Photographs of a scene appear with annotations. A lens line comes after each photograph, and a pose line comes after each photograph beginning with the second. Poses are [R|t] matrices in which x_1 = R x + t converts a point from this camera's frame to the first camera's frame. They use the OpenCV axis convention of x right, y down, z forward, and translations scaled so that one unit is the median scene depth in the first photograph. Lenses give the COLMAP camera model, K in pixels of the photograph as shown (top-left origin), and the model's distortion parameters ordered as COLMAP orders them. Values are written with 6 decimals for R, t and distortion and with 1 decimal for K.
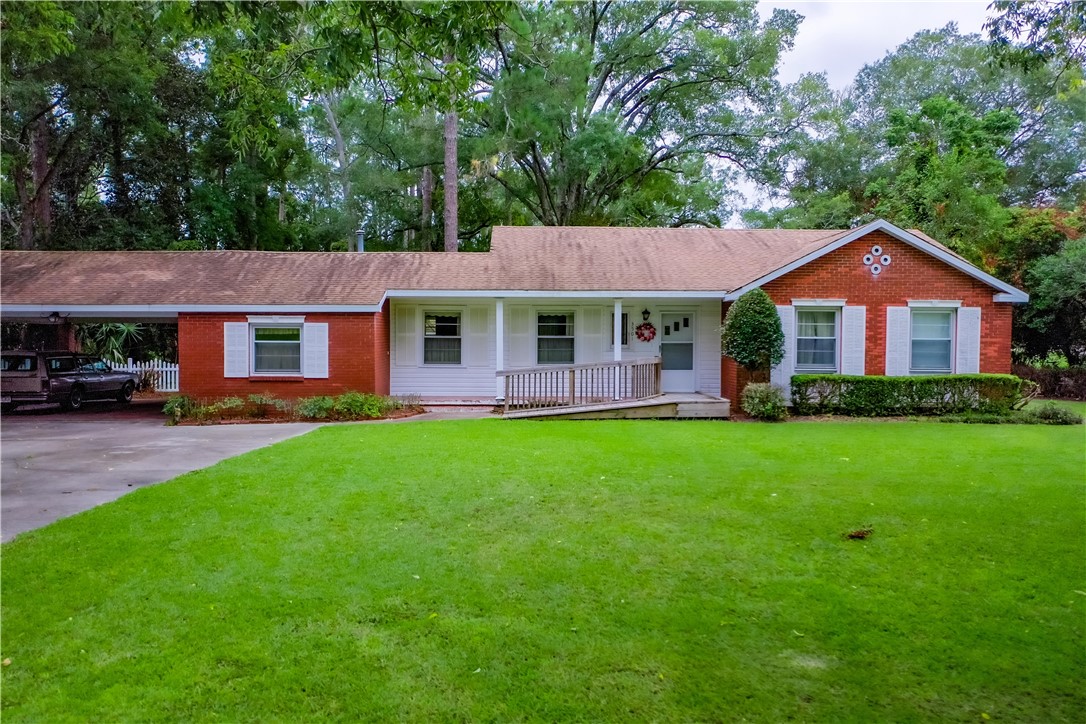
lens RADIAL K [[865.2, 0, 535.8], [0, 865.2, 362.3], [0, 0, 1]] dist [0.000839, 0.001520]
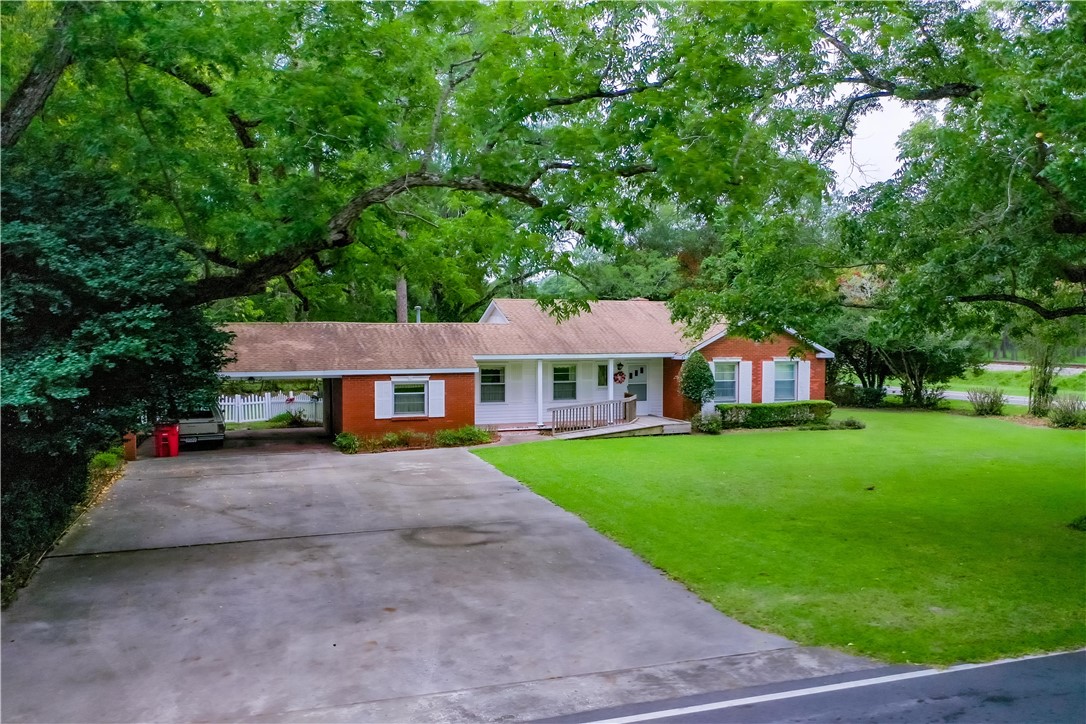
lens RADIAL K [[865.2, 0, 535.8], [0, 865.2, 362.3], [0, 0, 1]] dist [0.000839, 0.001520]
pose [[0.949241, -0.015986, 0.314144, -0.515312], [0.013265, 0.999854, 0.010797, -0.083197], [-0.314270, -0.006081, 0.949314, -0.432081]]
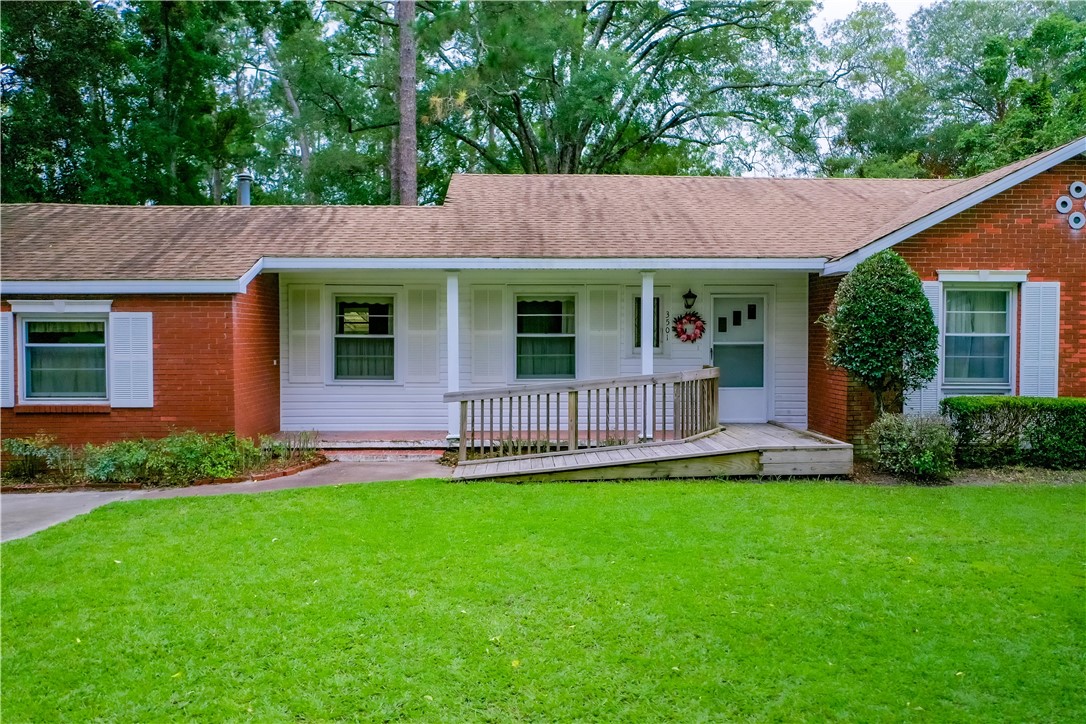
lens RADIAL K [[865.2, 0, 535.8], [0, 865.2, 362.3], [0, 0, 1]] dist [0.000839, 0.001520]
pose [[0.999935, -0.004489, 0.010452, 0.009599], [0.004520, 0.999985, -0.002986, -0.008314], [-0.010439, 0.003033, 0.999941, 0.385905]]
